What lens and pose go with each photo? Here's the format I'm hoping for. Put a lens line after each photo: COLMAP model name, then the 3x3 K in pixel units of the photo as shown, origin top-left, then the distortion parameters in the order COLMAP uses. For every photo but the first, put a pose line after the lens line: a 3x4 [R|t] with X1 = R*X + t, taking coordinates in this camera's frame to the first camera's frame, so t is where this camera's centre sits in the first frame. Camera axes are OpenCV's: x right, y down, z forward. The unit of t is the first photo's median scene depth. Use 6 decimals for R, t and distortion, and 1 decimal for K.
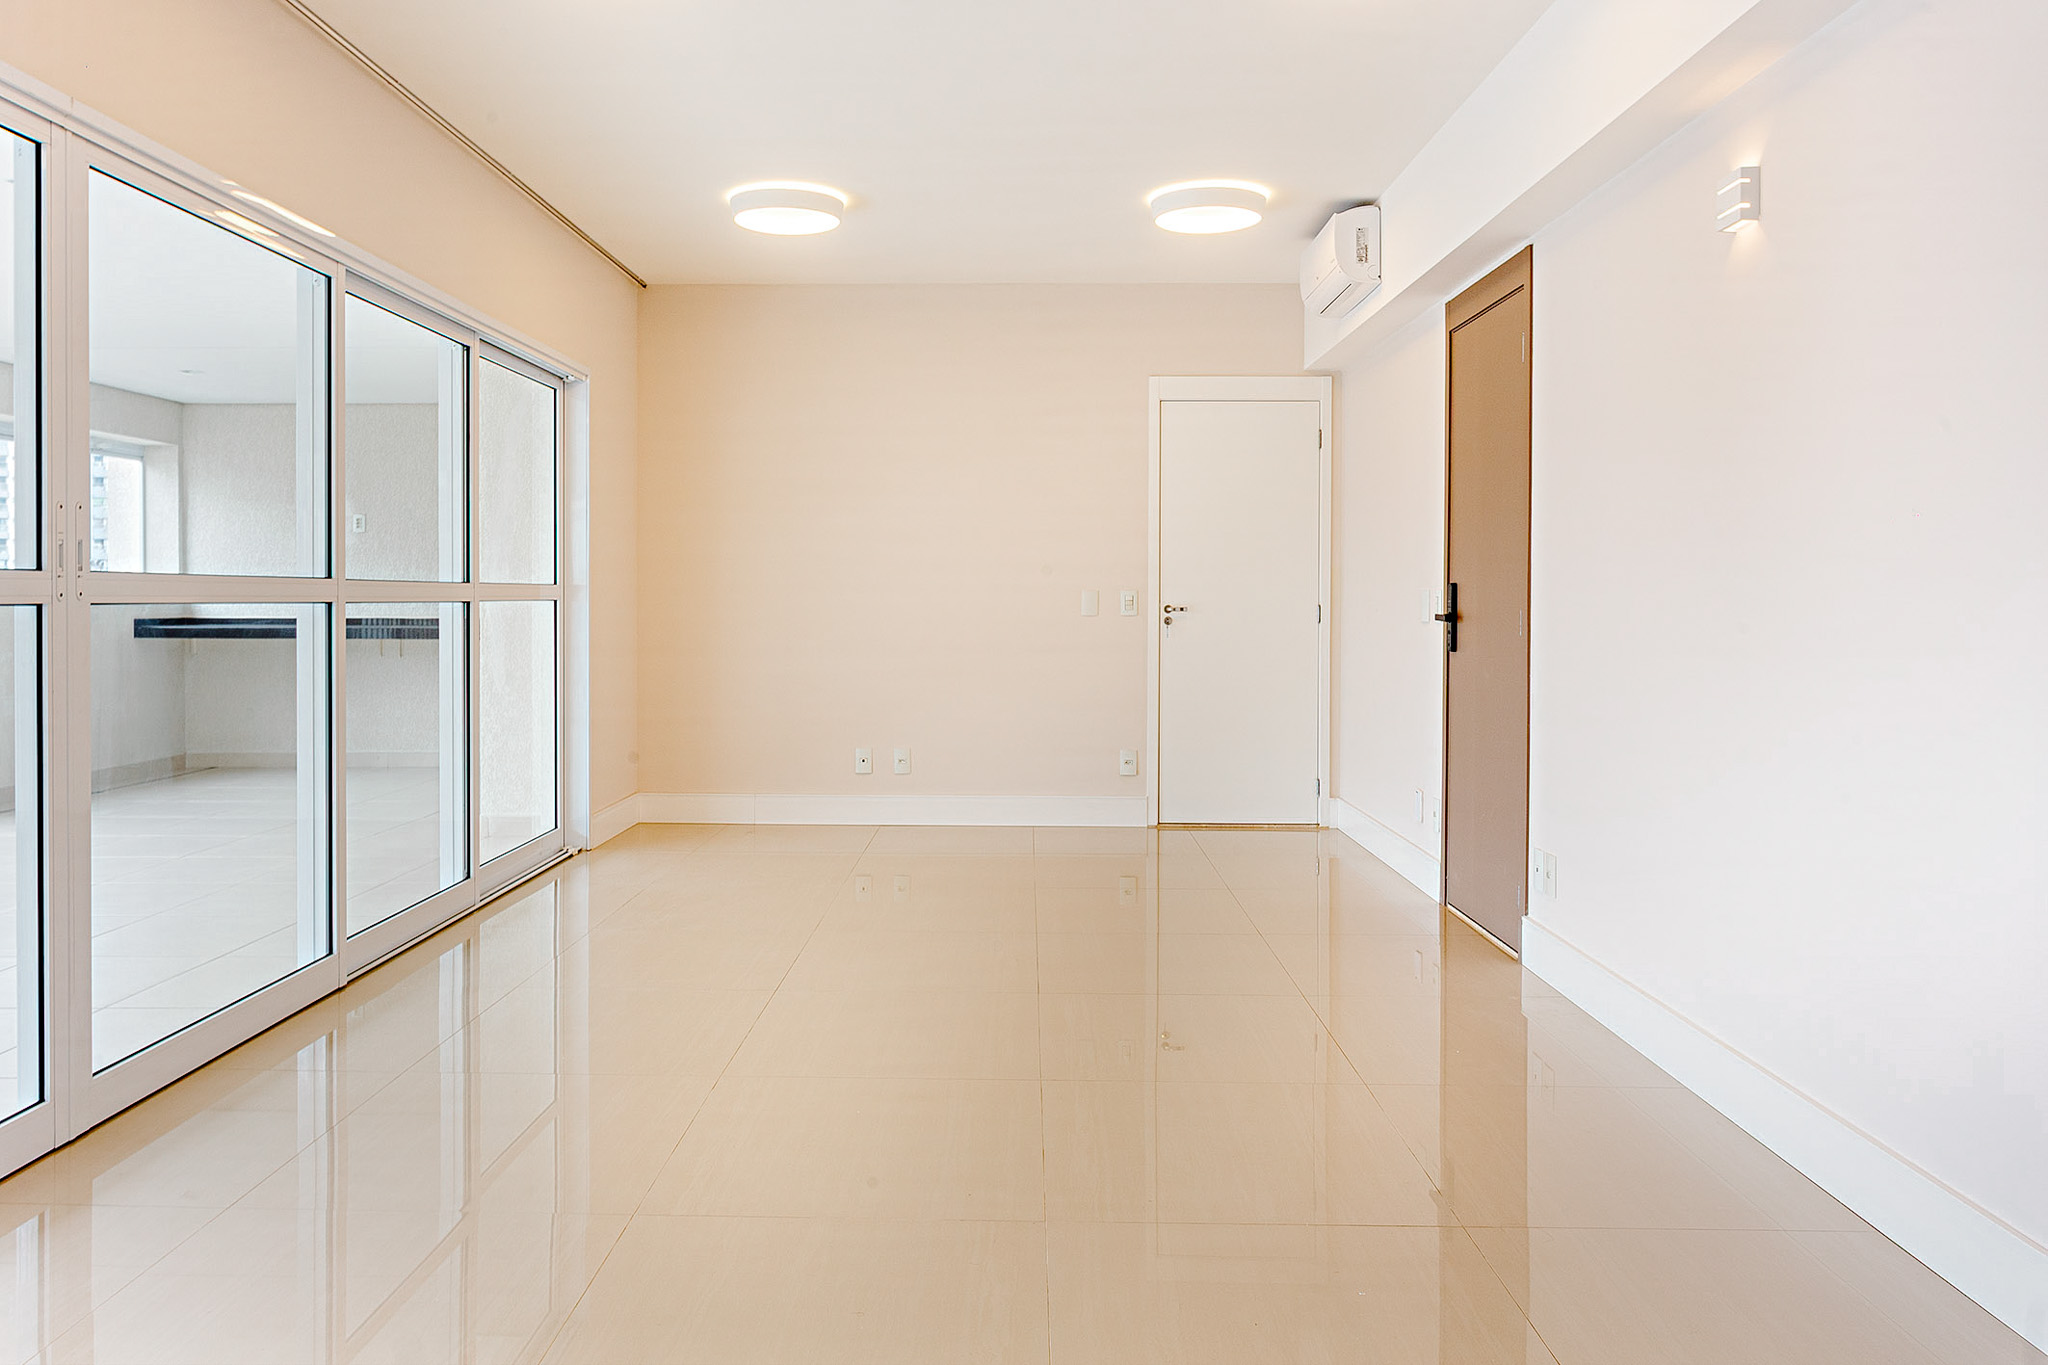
lens RADIAL K [[1564.7, 0, 1024.9], [0, 1564.7, 624.5], [0, 0, 1]] dist [0.009869, 0.000268]
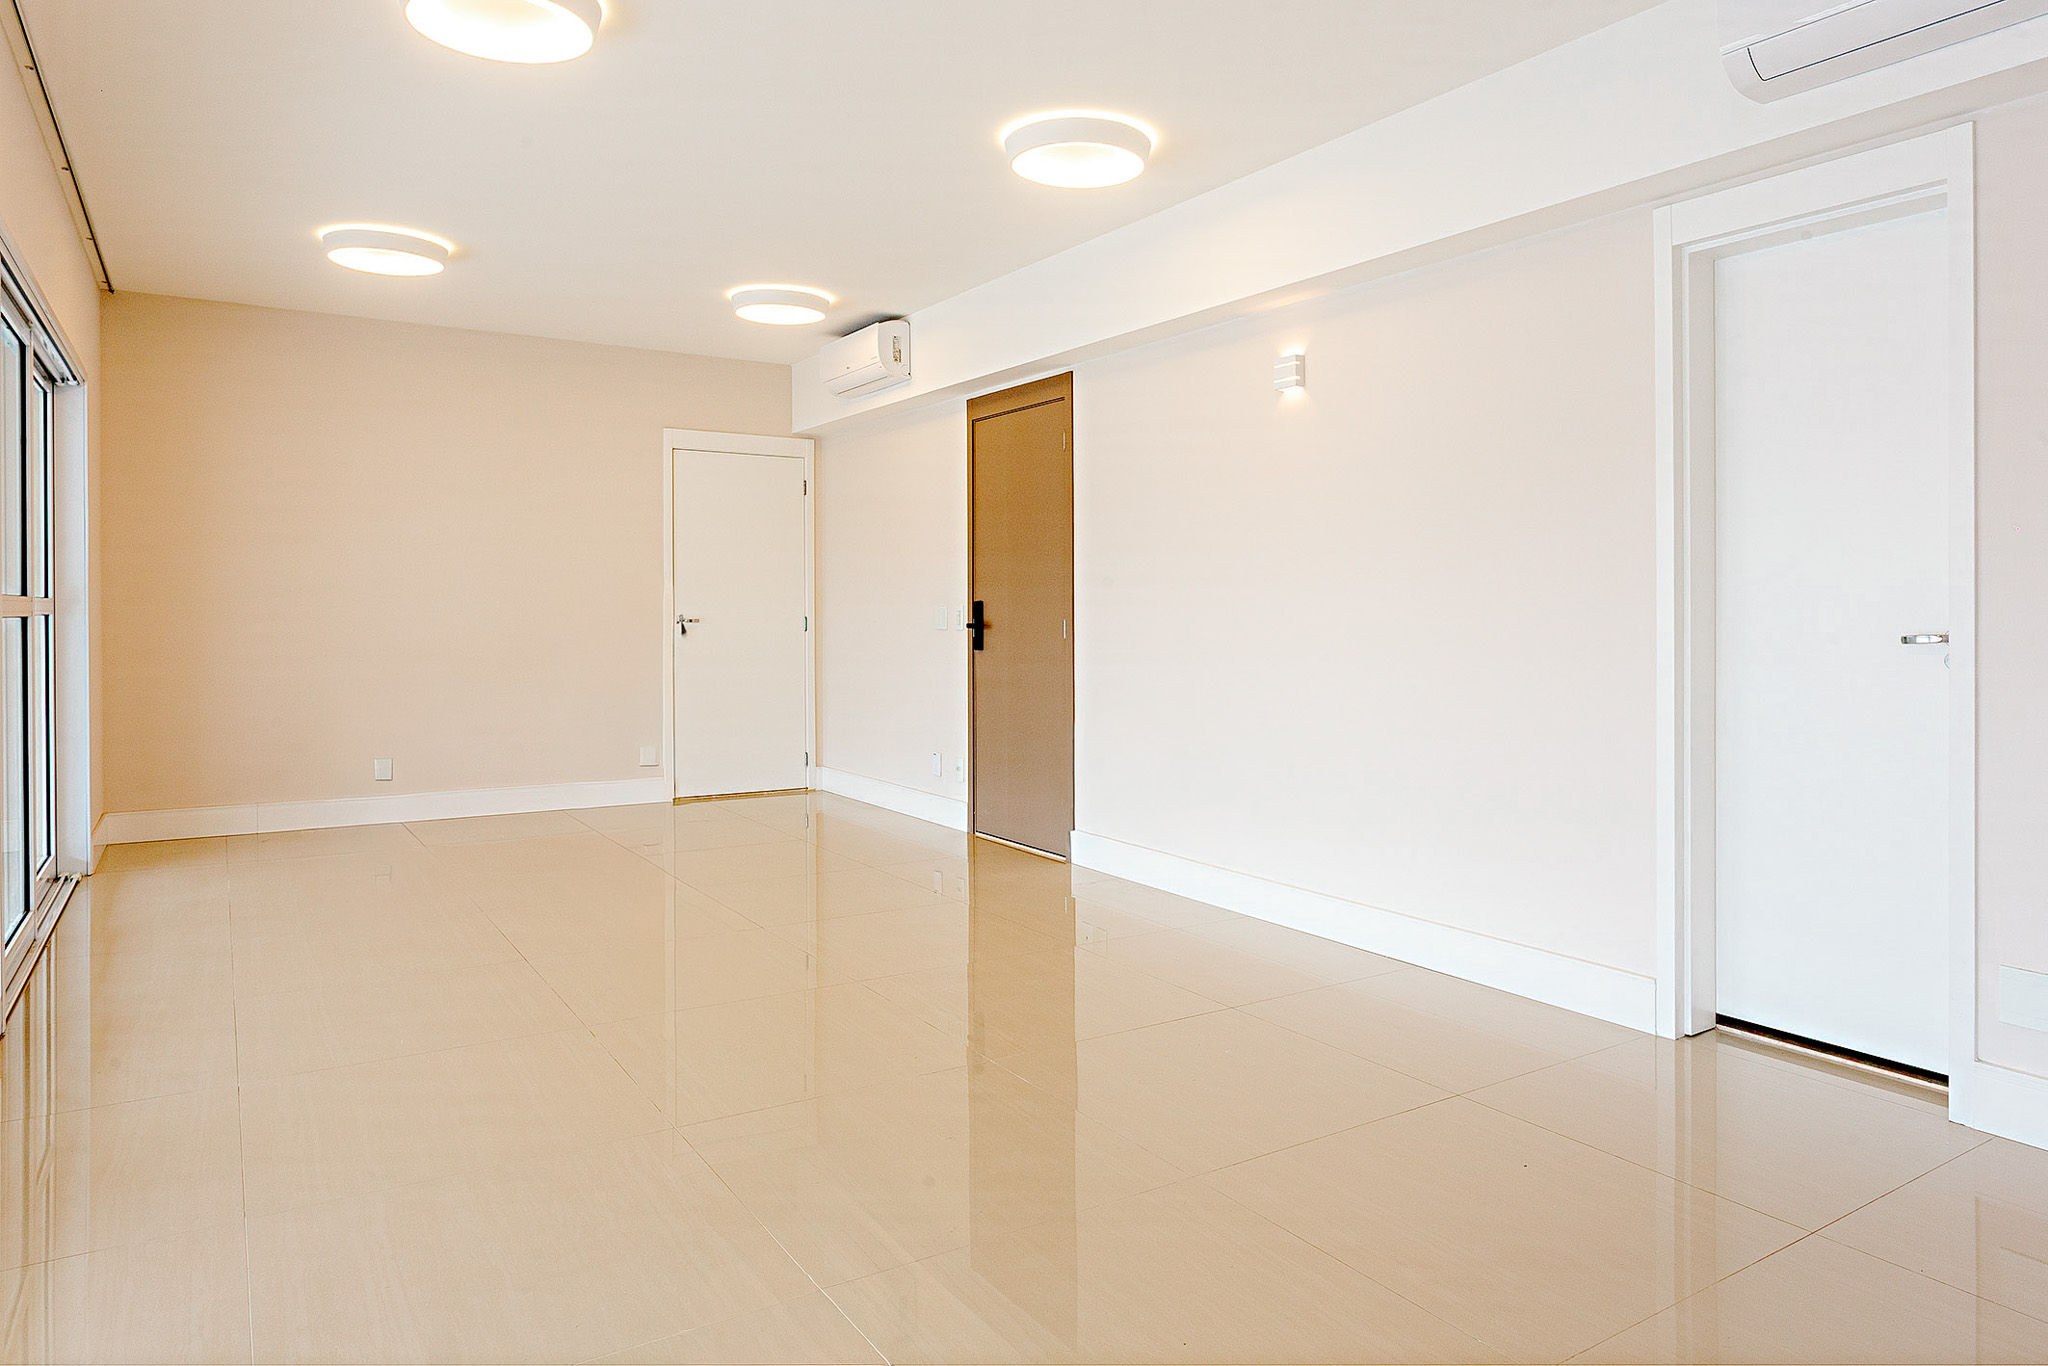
lens RADIAL K [[1326.8, 0, 1028.1], [0, 1326.8, 636.8], [0, 0, 1]] dist [-0.001061, -0.000836]
pose [[0.816899, -0.010711, 0.576681, -0.335398], [0.009225, 0.999942, 0.005506, -0.000946], [-0.576707, 0.000822, 0.816951, 0.006973]]
